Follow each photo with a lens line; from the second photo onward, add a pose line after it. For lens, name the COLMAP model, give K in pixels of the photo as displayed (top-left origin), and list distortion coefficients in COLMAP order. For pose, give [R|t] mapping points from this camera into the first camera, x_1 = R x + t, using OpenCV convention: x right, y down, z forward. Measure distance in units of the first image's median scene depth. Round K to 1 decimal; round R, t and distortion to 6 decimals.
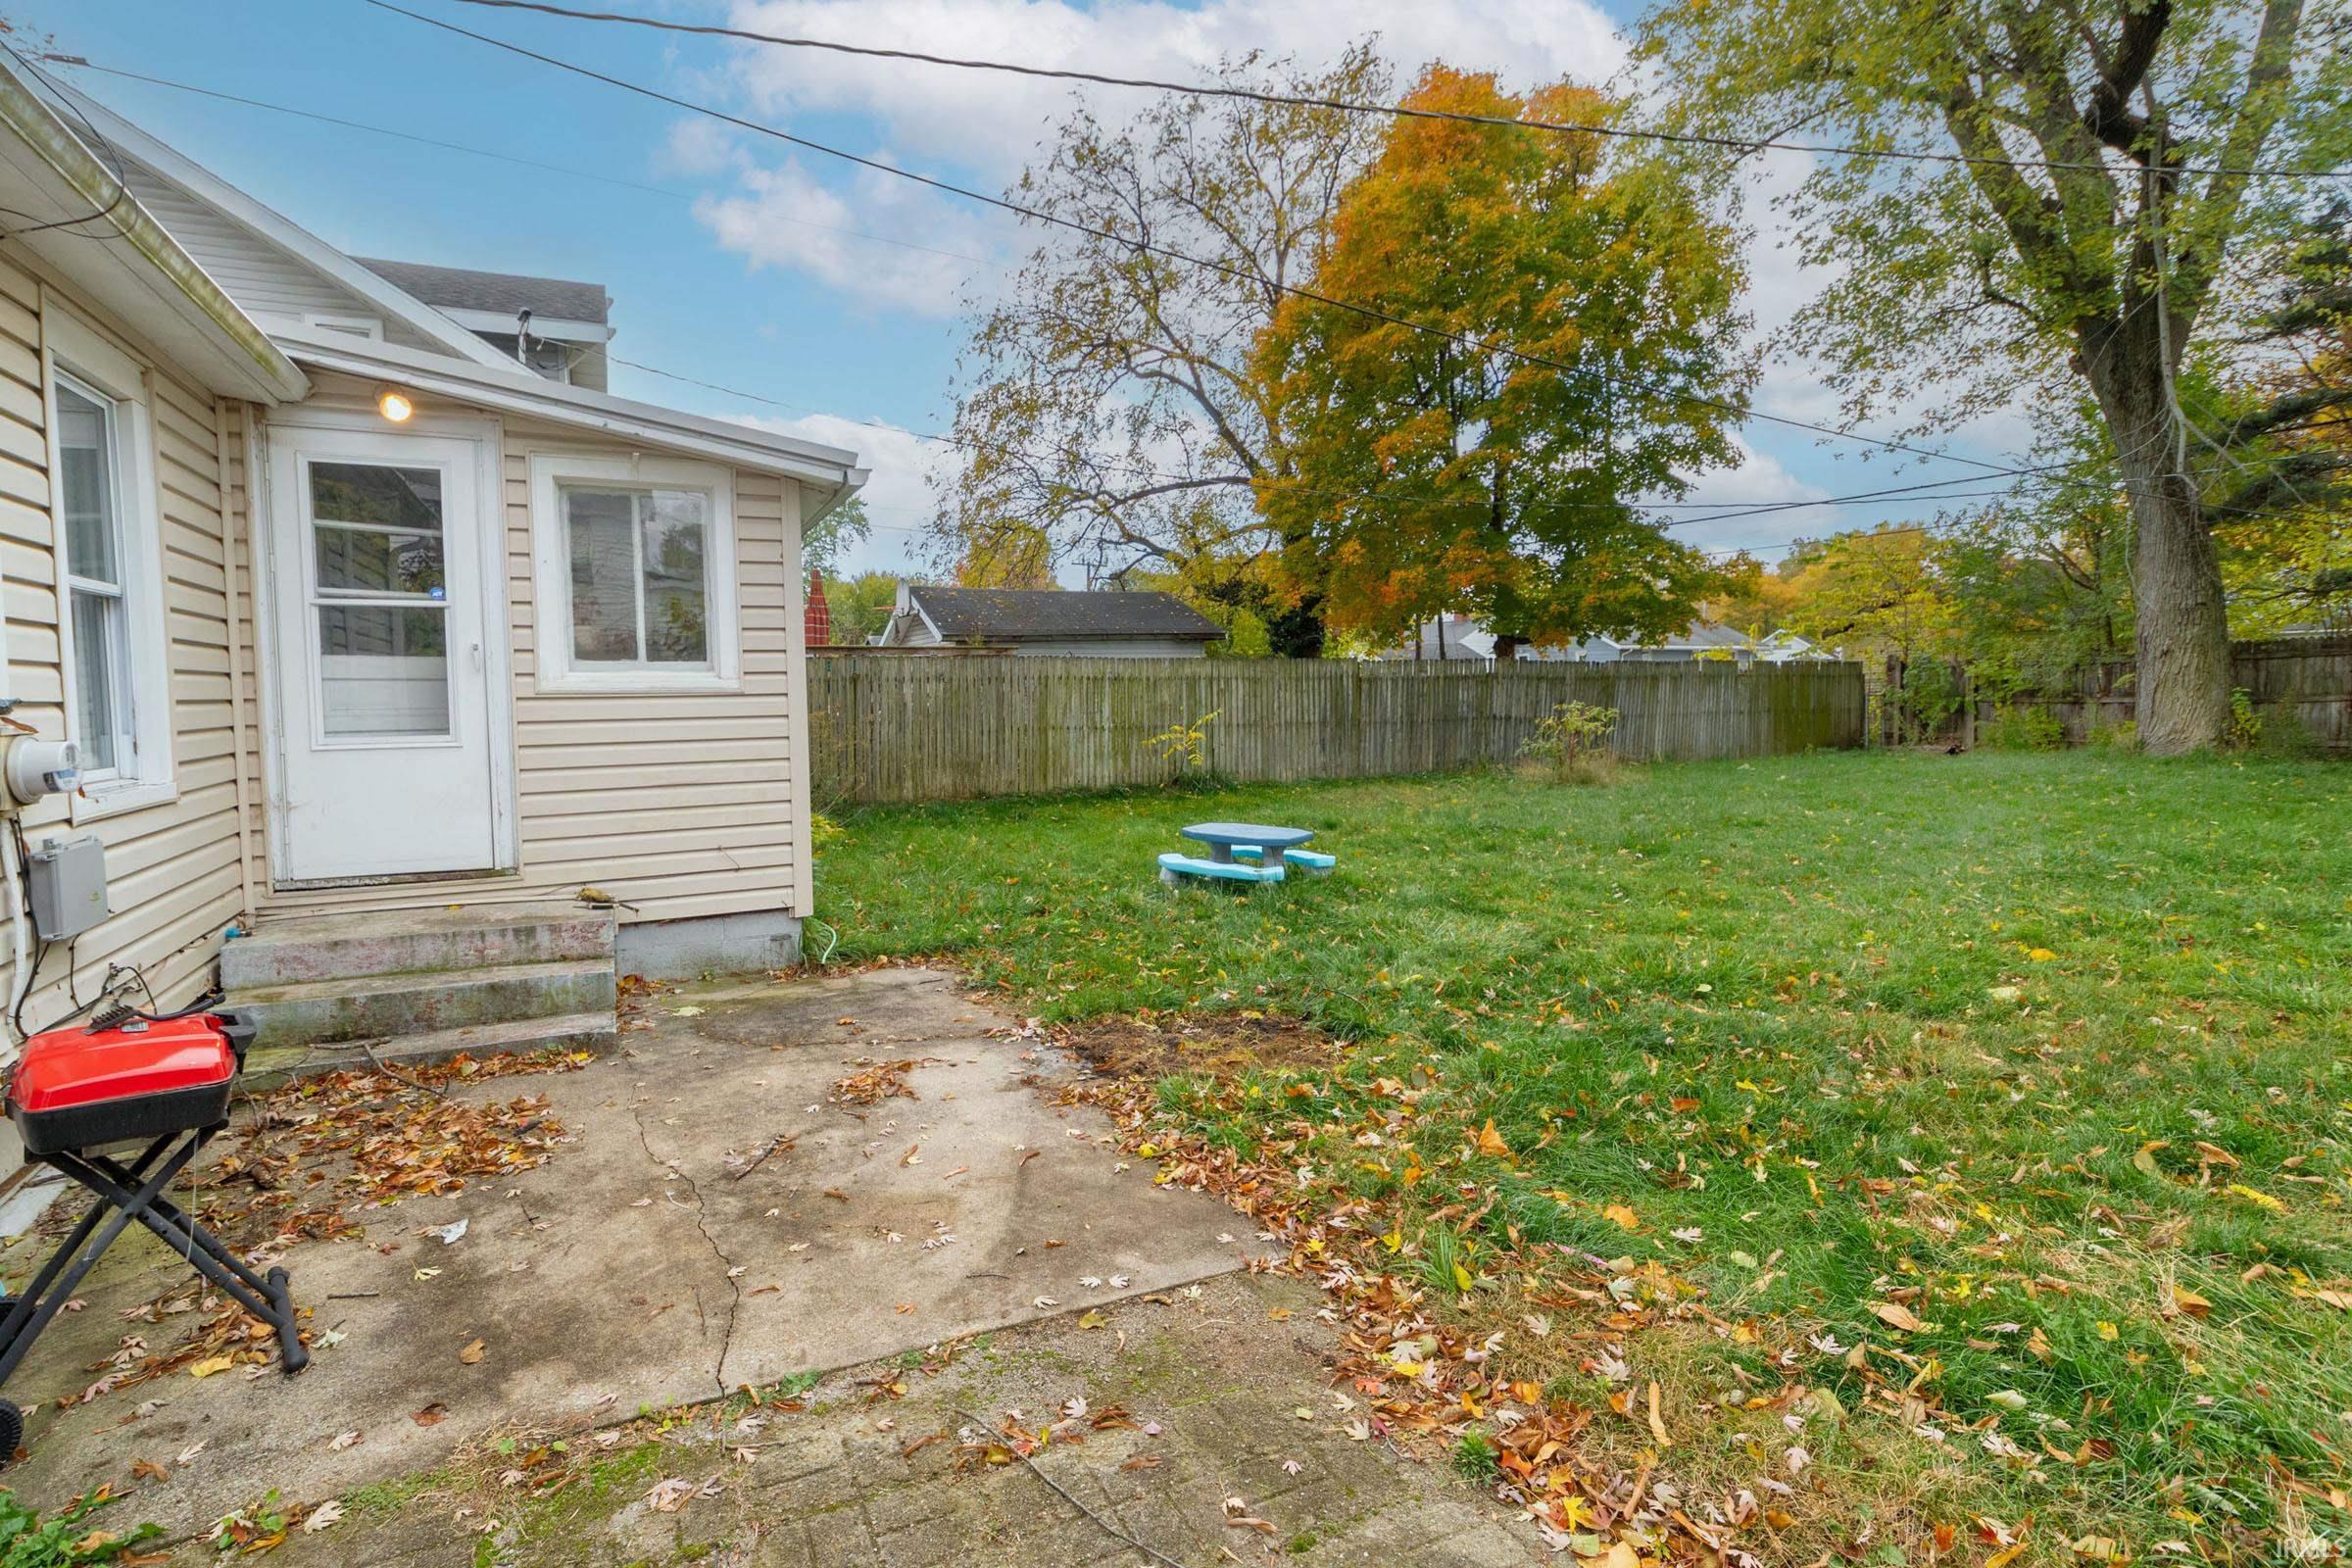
lens RADIAL K [[982.6, 0, 1174.0], [0, 982.6, 745.8], [0, 0, 1]] dist [-0.000306, -0.000054]
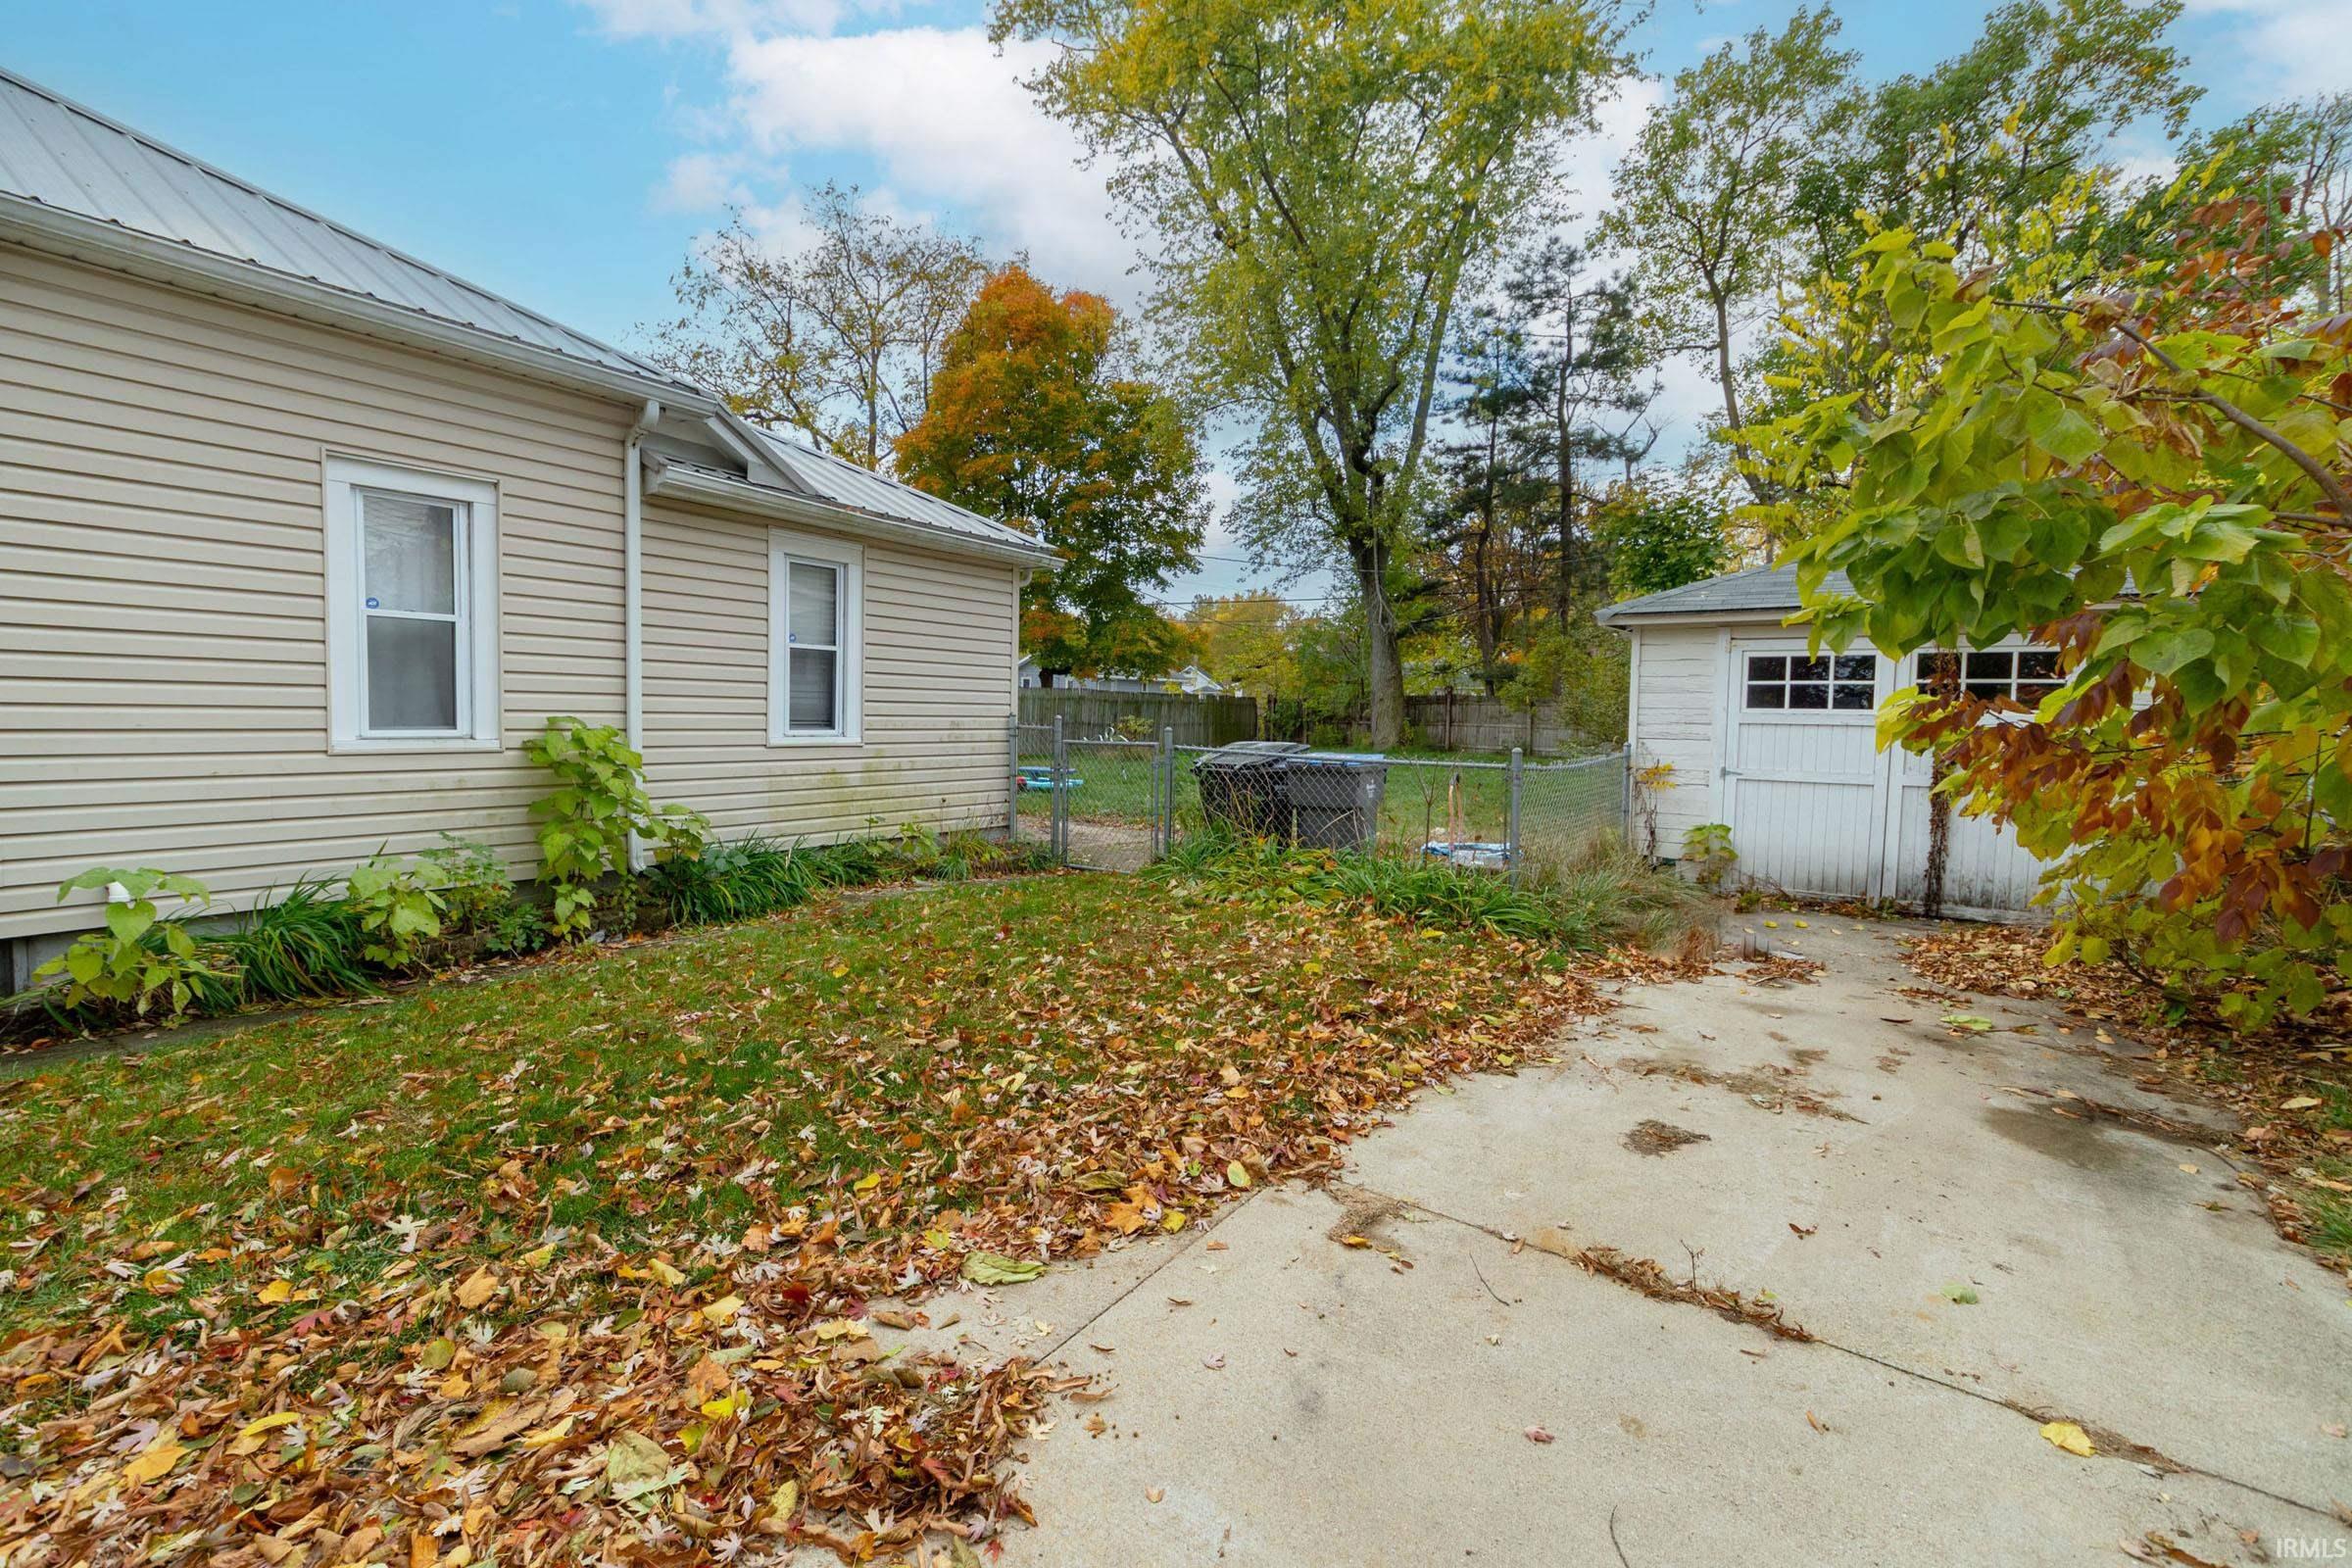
lens RADIAL K [[1036.1, 0, 1183.7], [0, 1036.1, 764.6], [0, 0, 1]] dist [0.001358, -0.000201]
pose [[0.841601, -0.003628, 0.540087, -0.364889], [0.000005, 0.999977, 0.006710, 0.018147], [-0.540099, -0.005644, 0.841582, -0.428206]]
